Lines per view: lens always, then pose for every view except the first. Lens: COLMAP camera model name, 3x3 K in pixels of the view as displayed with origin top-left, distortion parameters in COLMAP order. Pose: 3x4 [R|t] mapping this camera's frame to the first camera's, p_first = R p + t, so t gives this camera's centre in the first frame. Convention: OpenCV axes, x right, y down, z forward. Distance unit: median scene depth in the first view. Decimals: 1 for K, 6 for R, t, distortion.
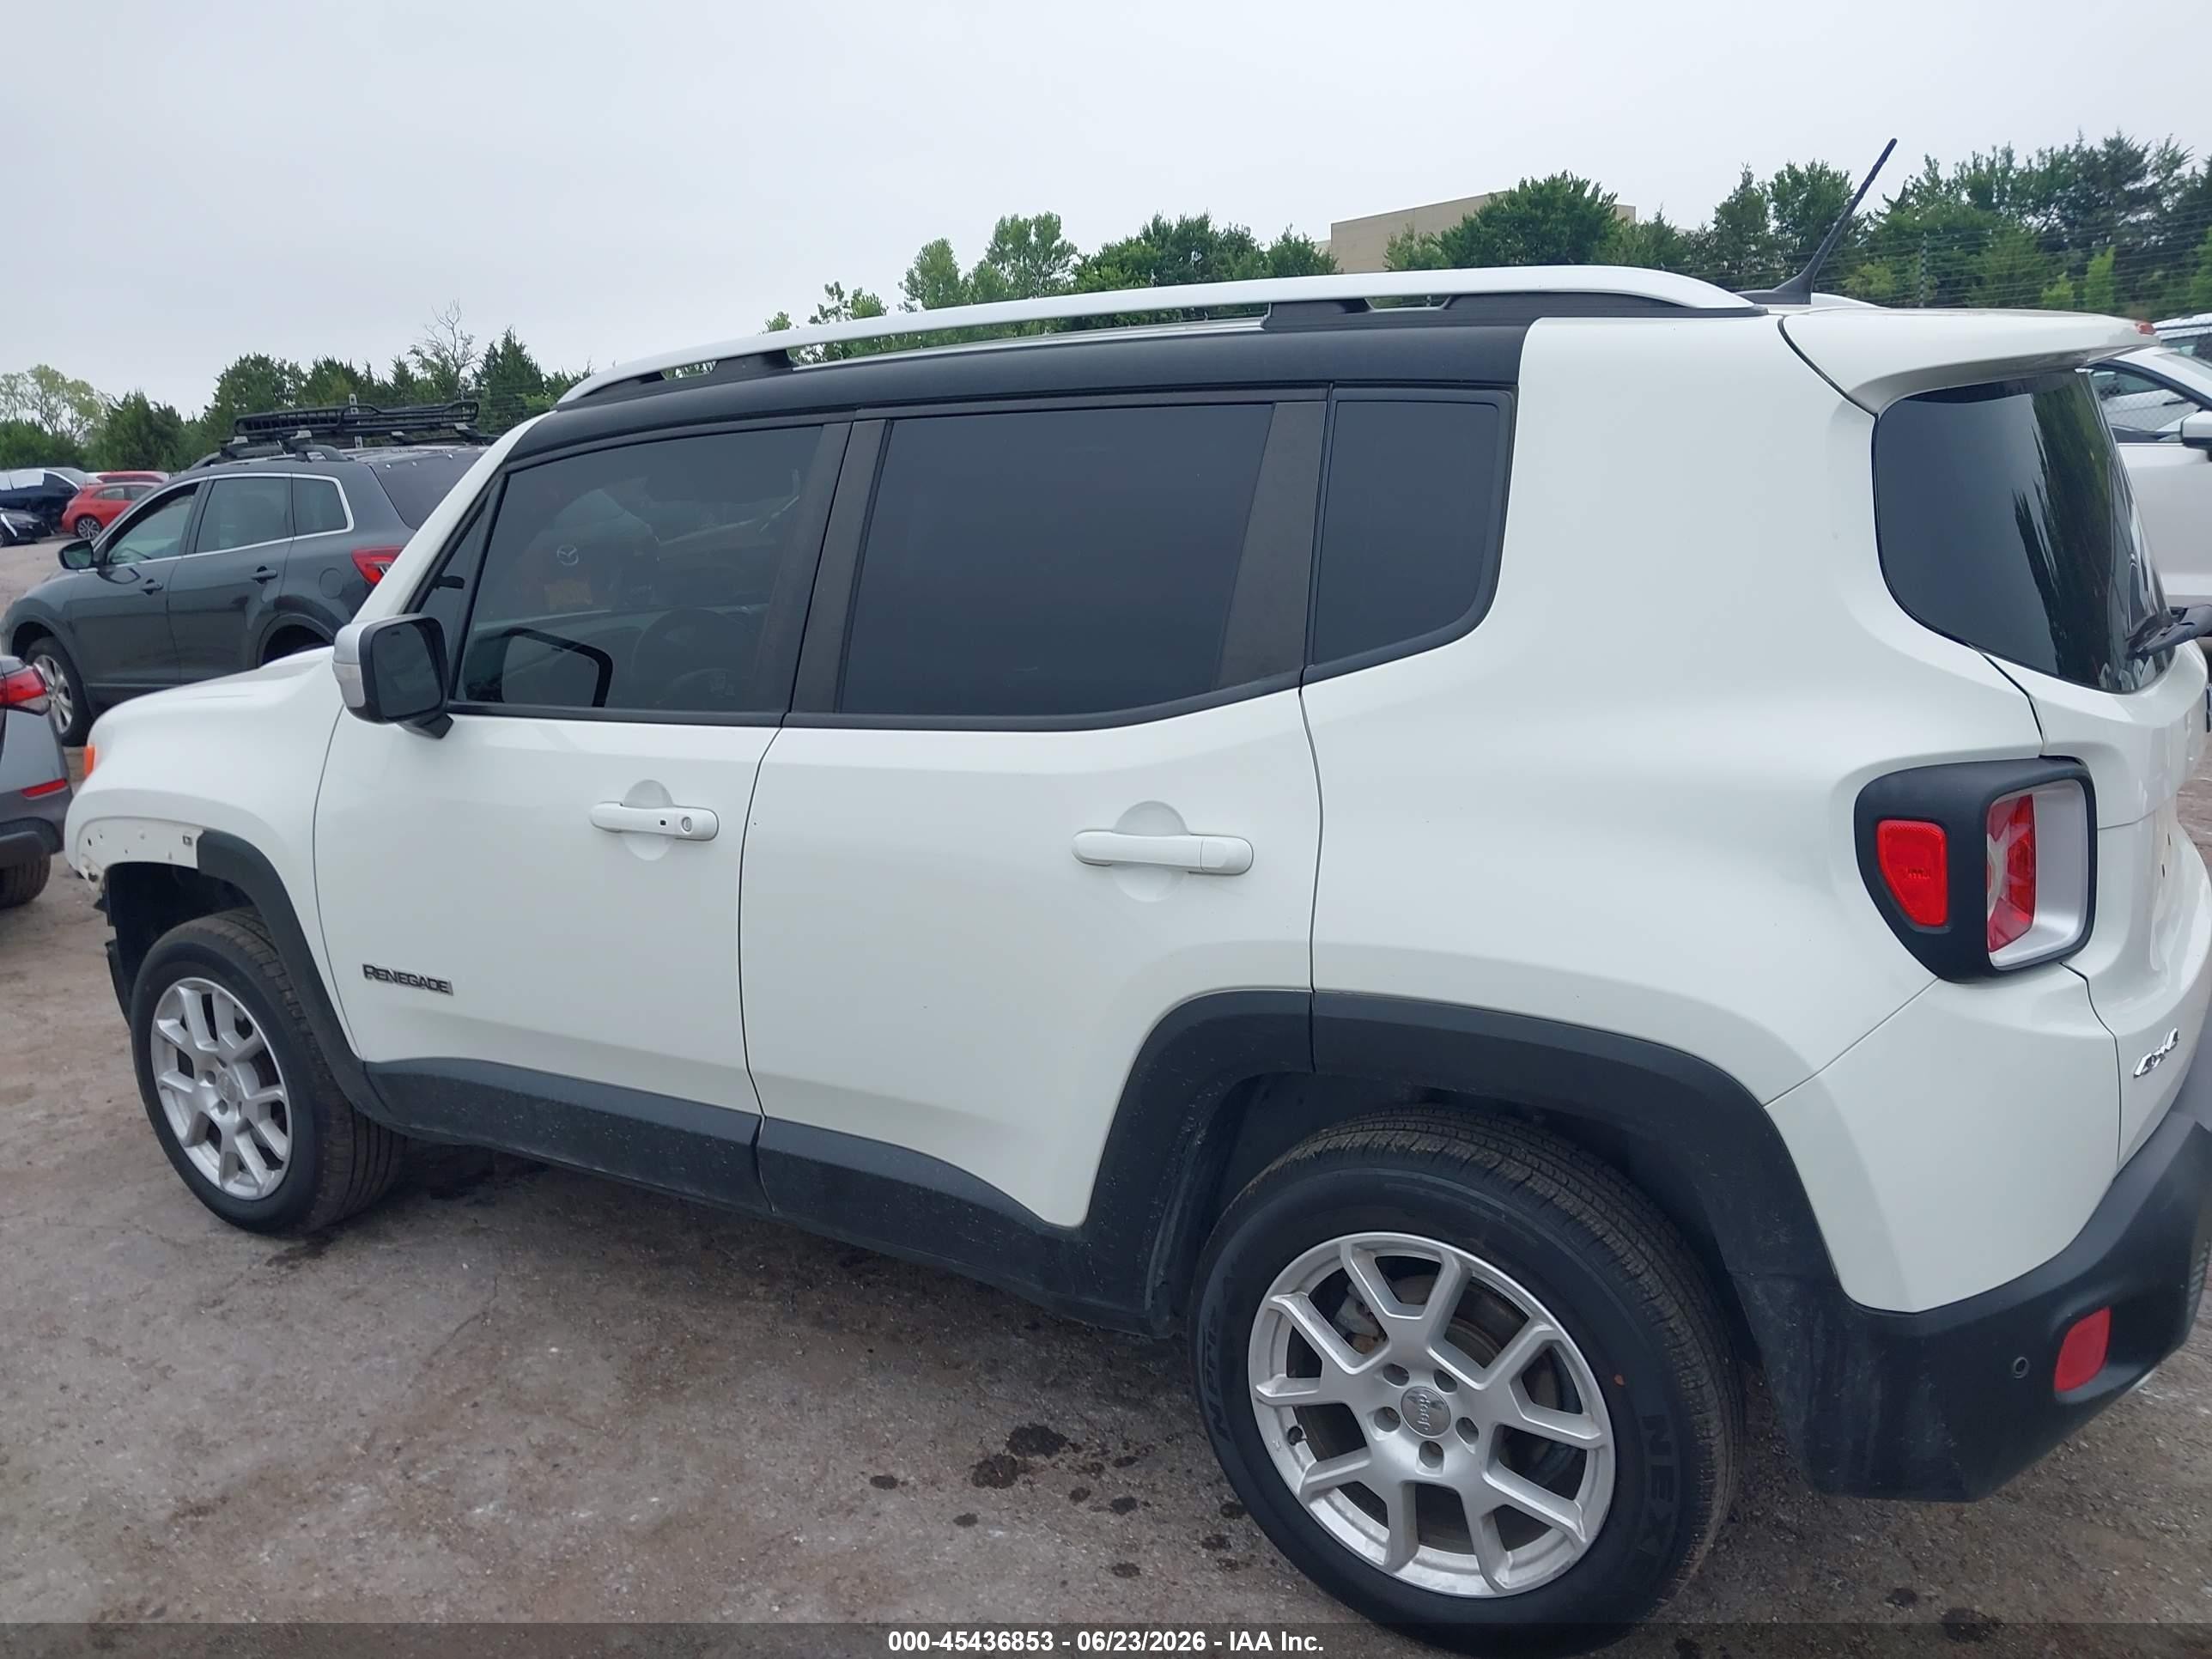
lens RADIAL K [[1660.3, 0, 1112.8], [0, 1660.3, 1016.2], [0, 0, 1]] dist [0.016176, -0.008932]
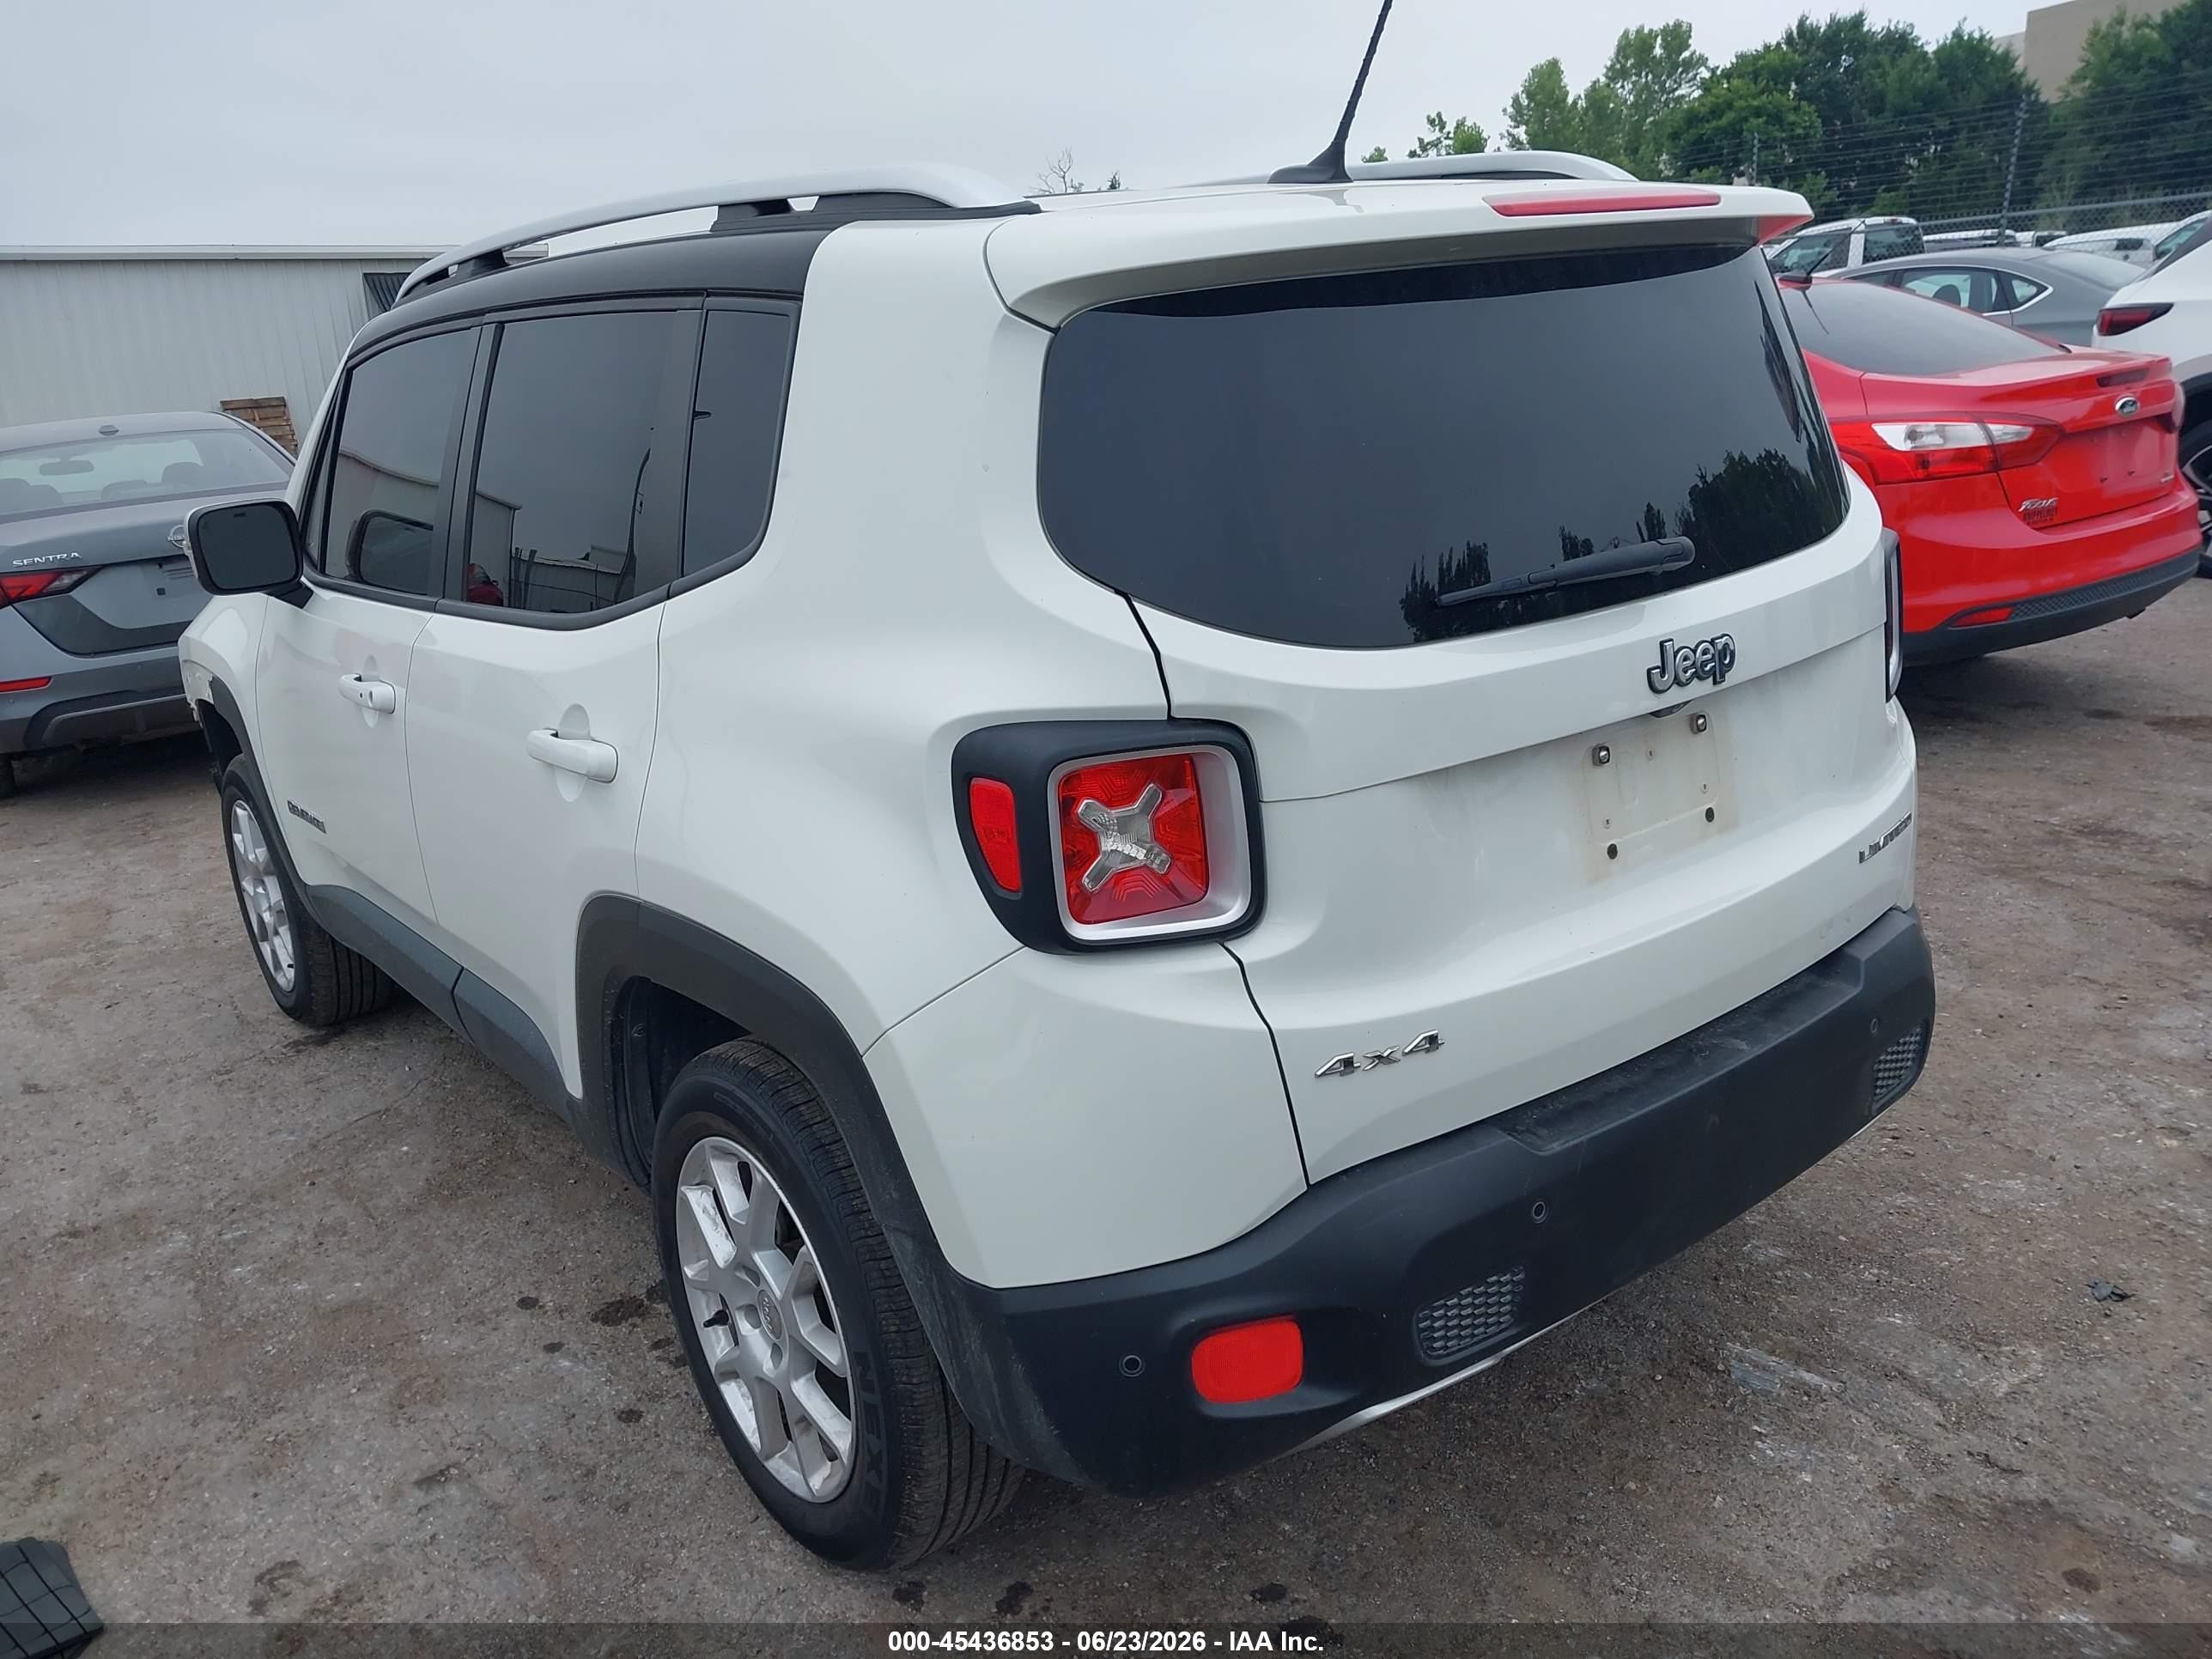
lens RADIAL K [[1660.3, 0, 1112.8], [0, 1660.3, 1016.2], [0, 0, 1]] dist [0.016176, -0.008932]
pose [[0.946980, 0.114249, -0.300294, 0.782337], [-0.089429, 0.991435, 0.095182, -0.073436], [0.308596, -0.063281, 0.949086, 0.108765]]
